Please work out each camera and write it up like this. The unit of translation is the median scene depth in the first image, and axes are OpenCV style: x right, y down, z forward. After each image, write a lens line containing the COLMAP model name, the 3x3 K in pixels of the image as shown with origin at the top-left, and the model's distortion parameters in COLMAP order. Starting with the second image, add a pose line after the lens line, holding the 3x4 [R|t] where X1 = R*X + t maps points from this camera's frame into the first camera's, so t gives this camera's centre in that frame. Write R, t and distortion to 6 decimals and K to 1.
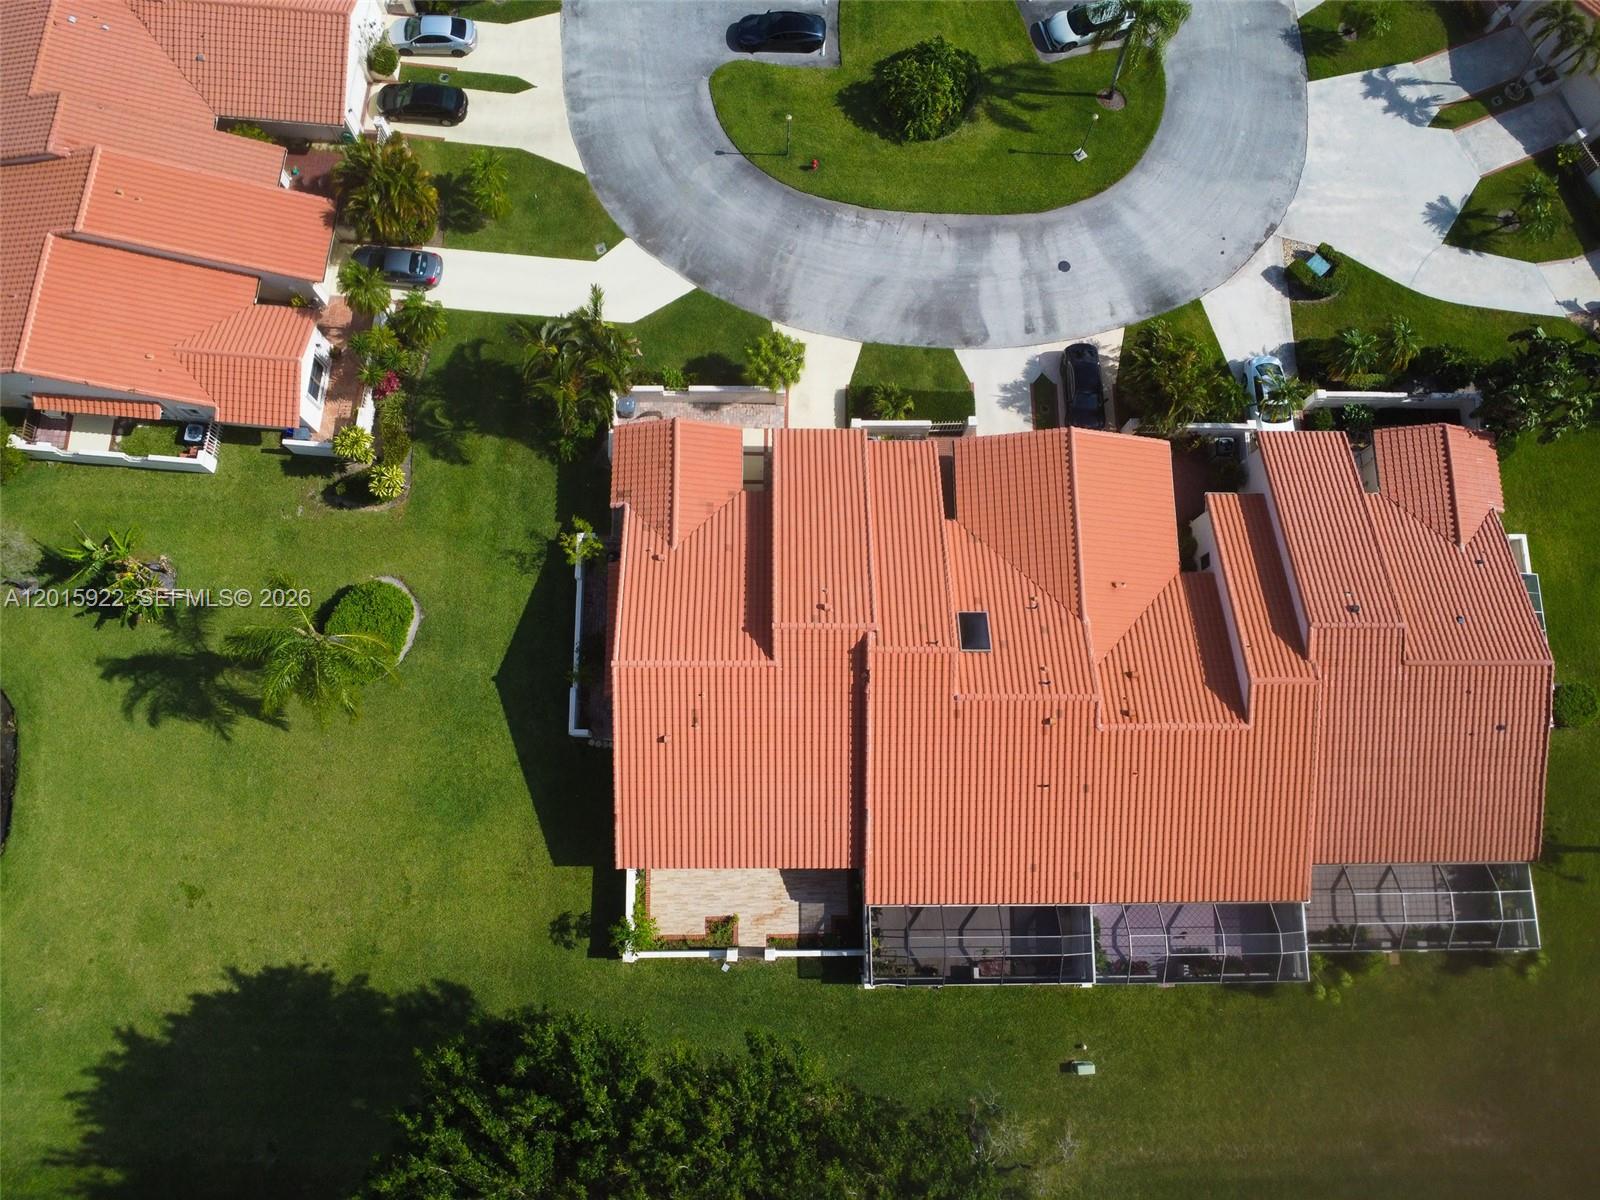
lens RADIAL K [[1142.2, 0, 796.8], [0, 1142.2, 593.2], [0, 0, 1]] dist [-0.024072, -0.002096]
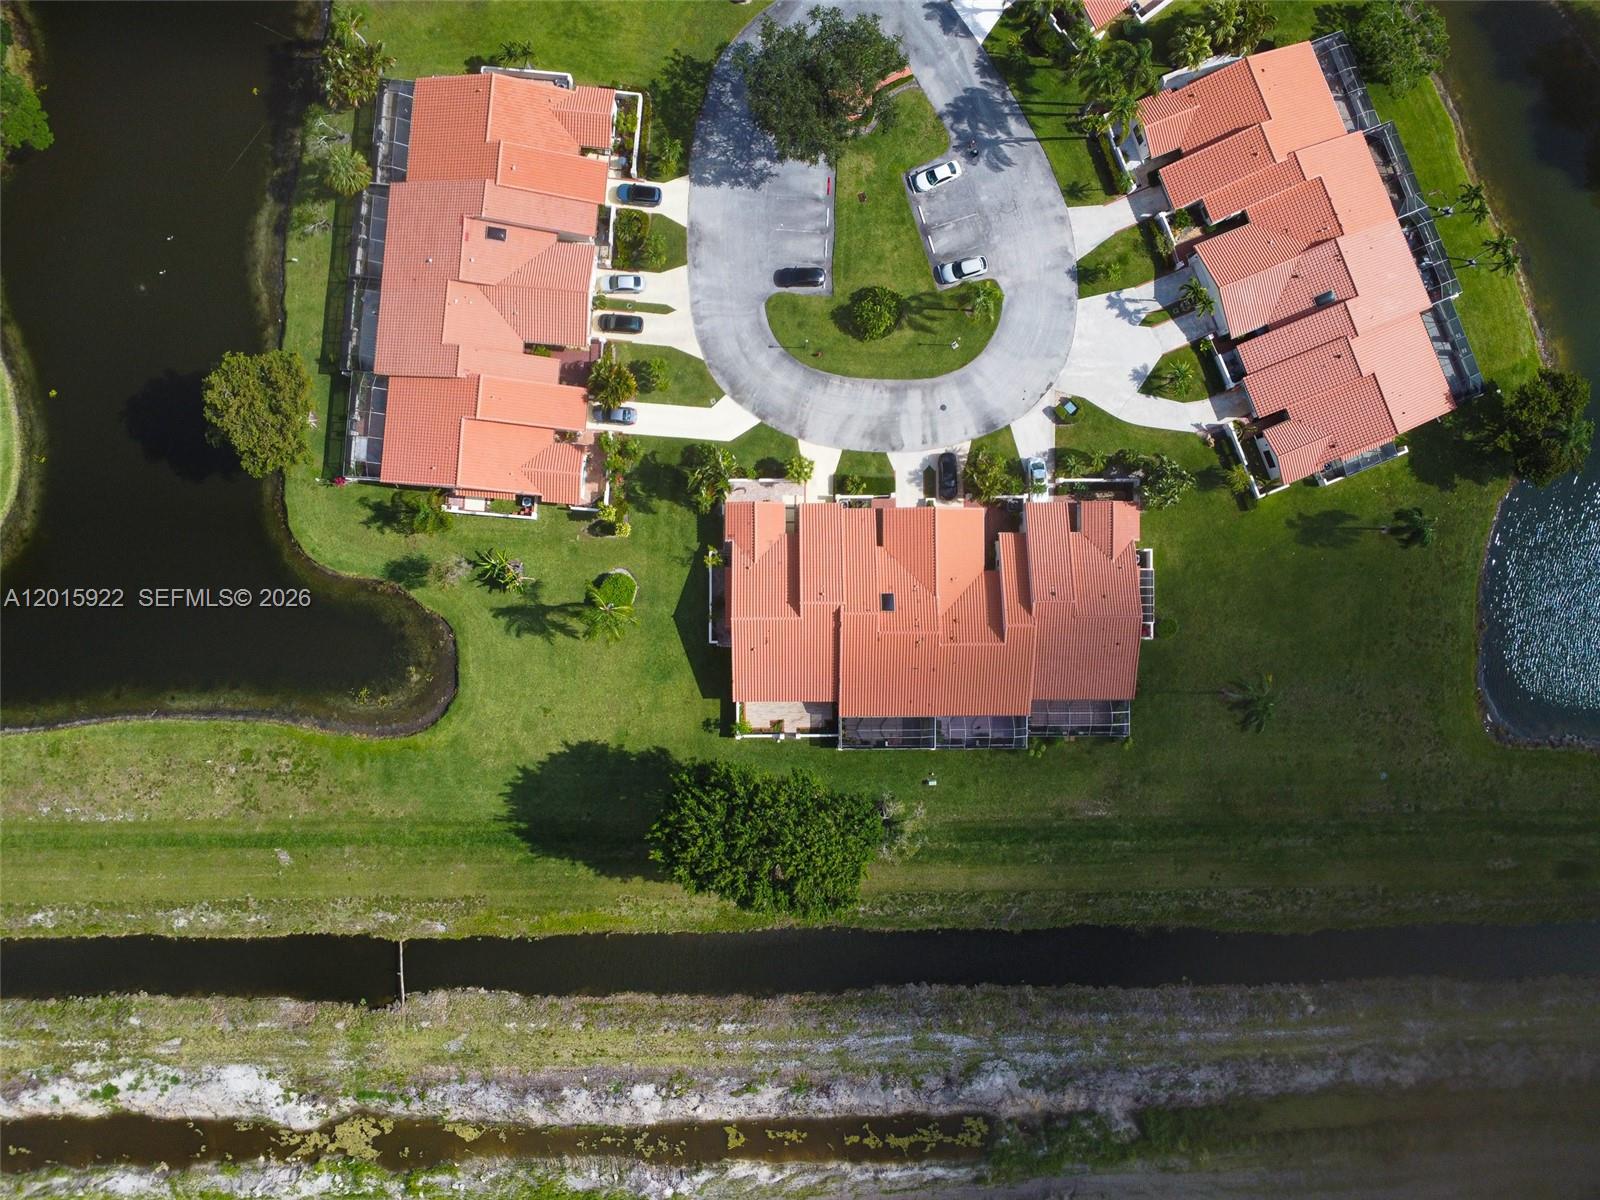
lens RADIAL K [[1142.2, 0, 796.8], [0, 1142.2, 593.2], [0, 0, 1]] dist [-0.024072, -0.002096]
pose [[0.999998, 0.001725, -0.001364, -0.022048], [-0.001386, 0.975962, 0.217937, -0.447343], [0.001707, -0.217935, 0.975962, -1.140085]]
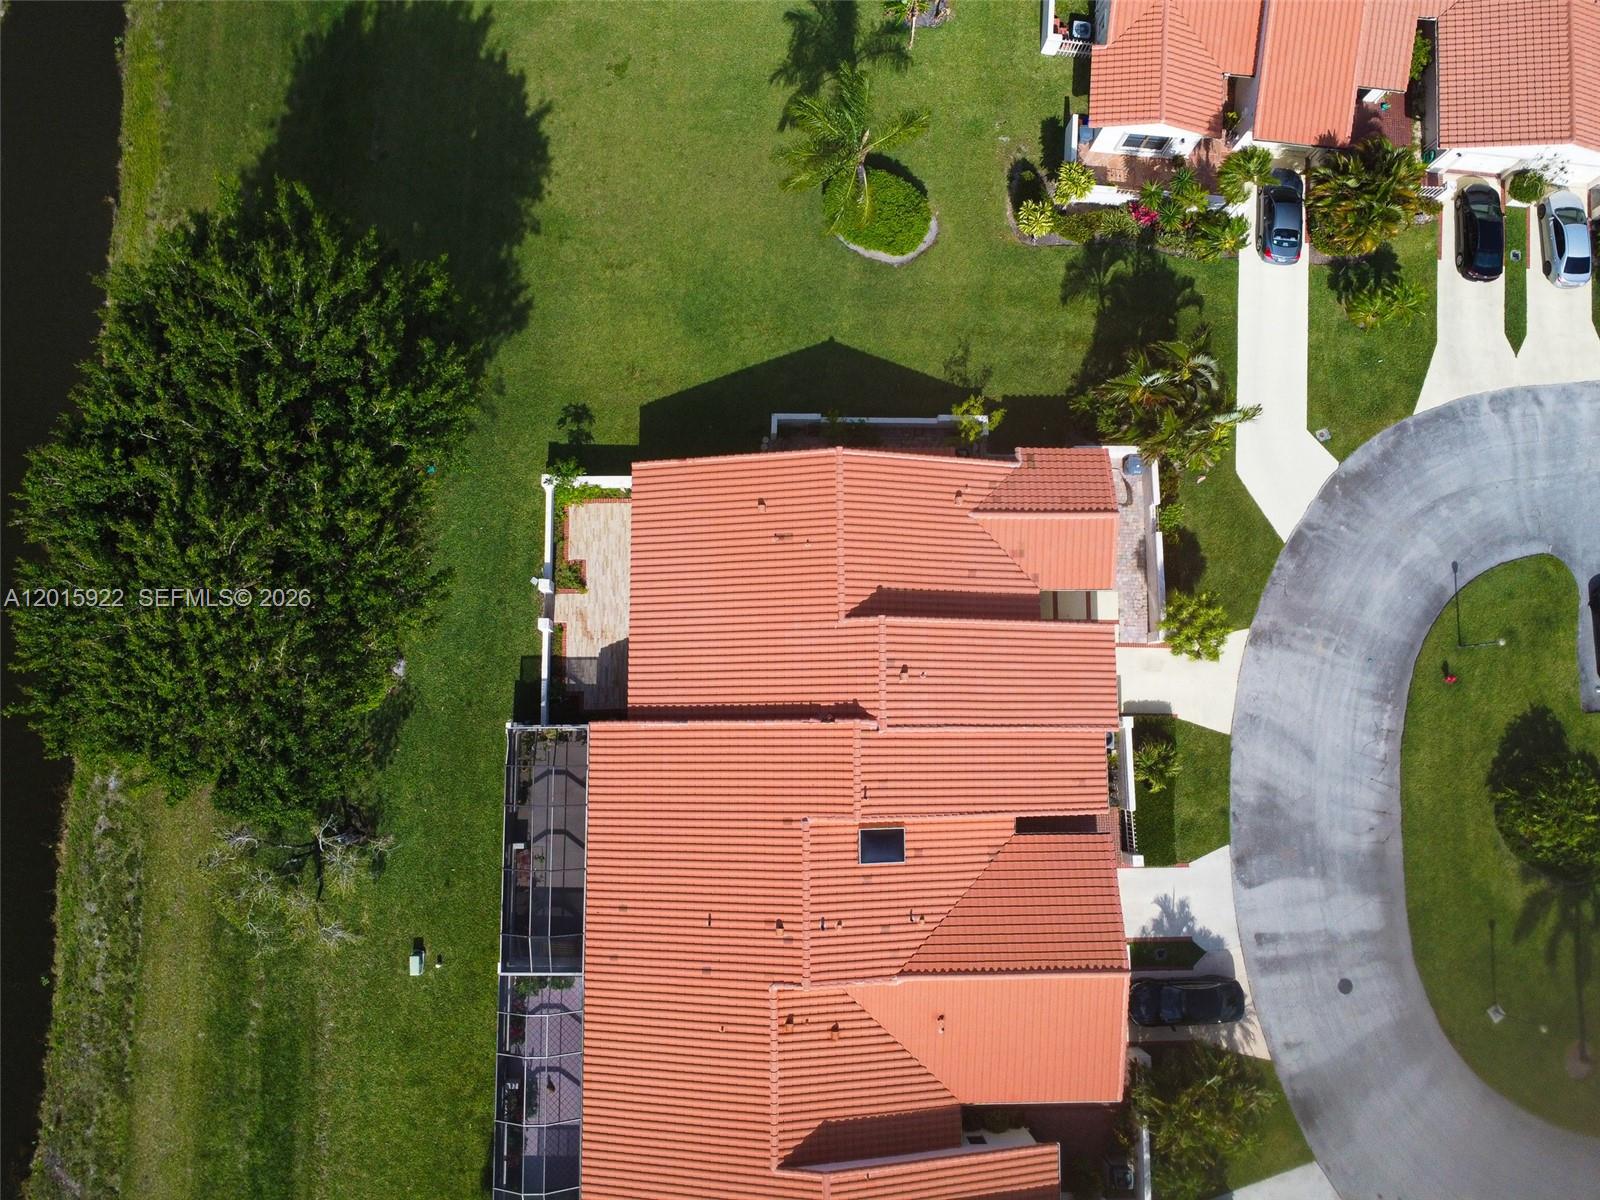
lens RADIAL K [[1286.0, 0, 776.6], [0, 1286.0, 519.1], [0, 0, 1]] dist [-0.020815, -0.012188]
pose [[-0.001247, 0.981146, -0.193263, 0.091692], [-0.982519, 0.034775, 0.182884, -0.071658], [0.186157, 0.190113, 0.963952, -0.024447]]
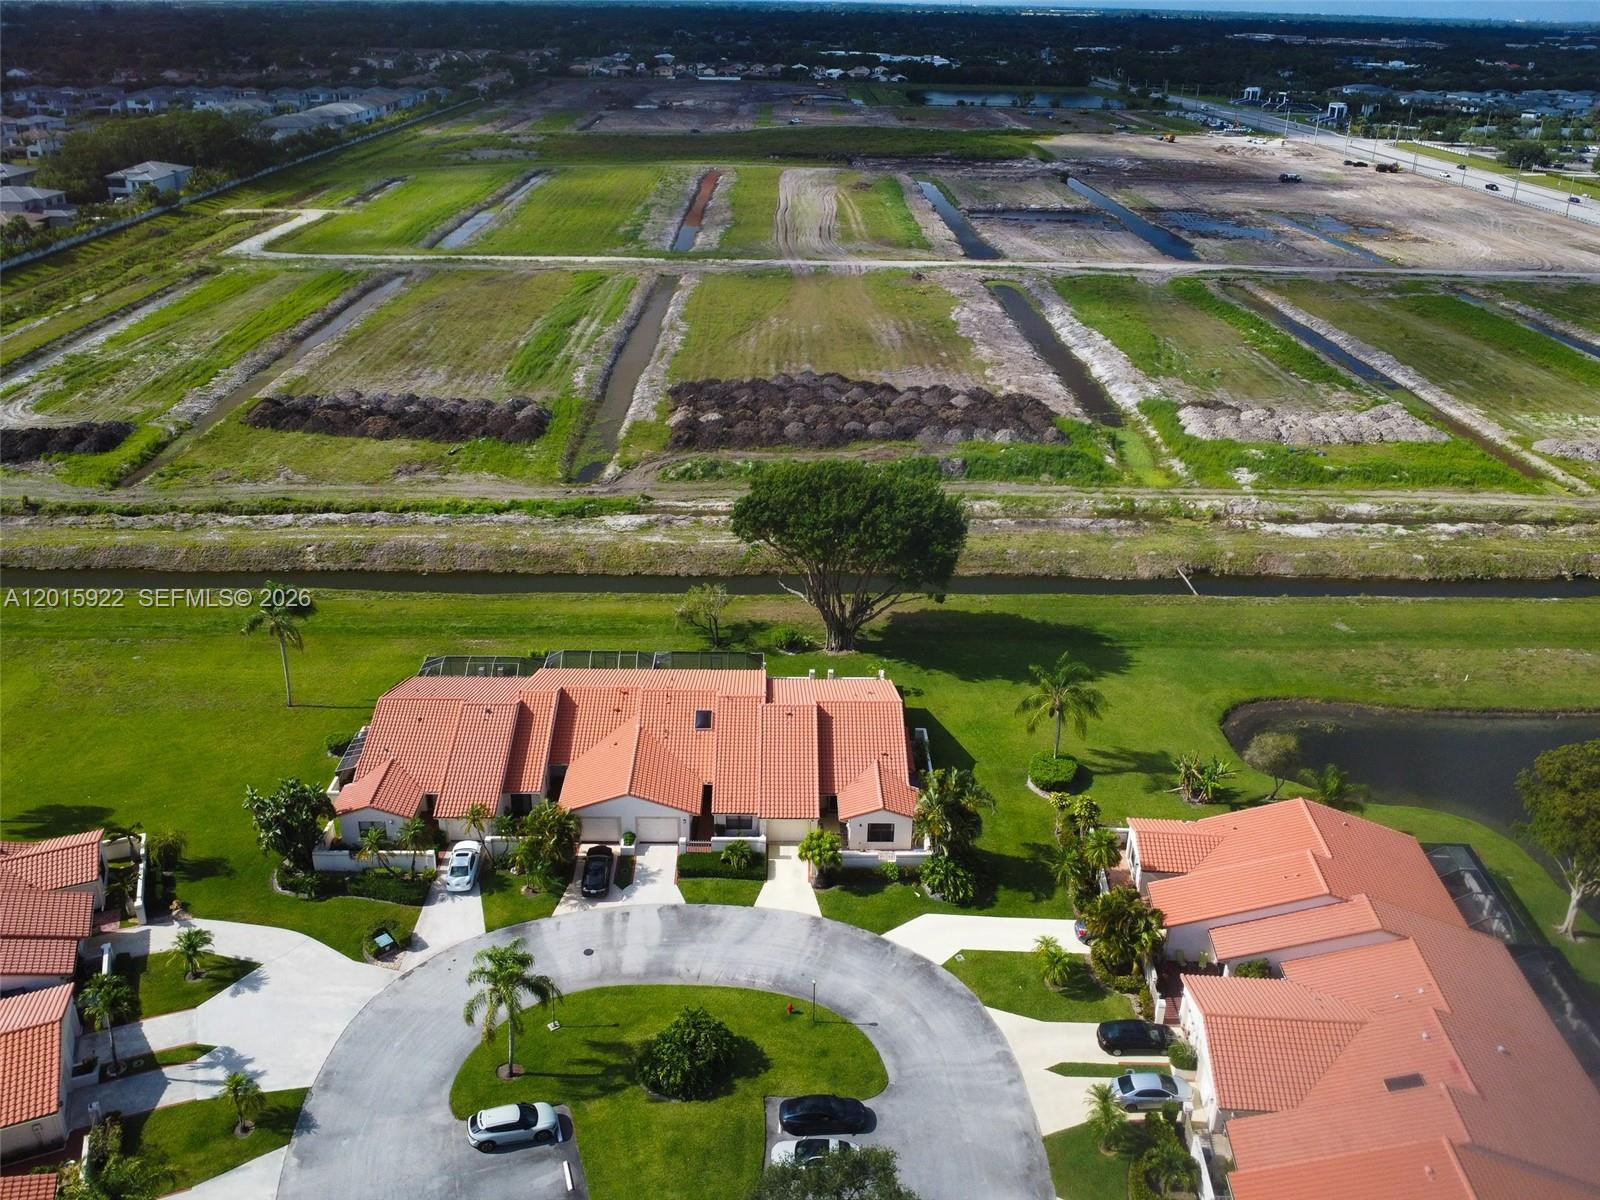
lens RADIAL K [[1260.4, 0, 786.0], [0, 1260.4, 562.4], [0, 0, 1]] dist [-0.015441, -0.009293]
pose [[-0.998989, -0.040045, -0.020418, 0.071128], [-0.011559, -0.210107, 0.977610, -1.704970], [-0.043438, 0.976858, 0.209431, 0.316318]]
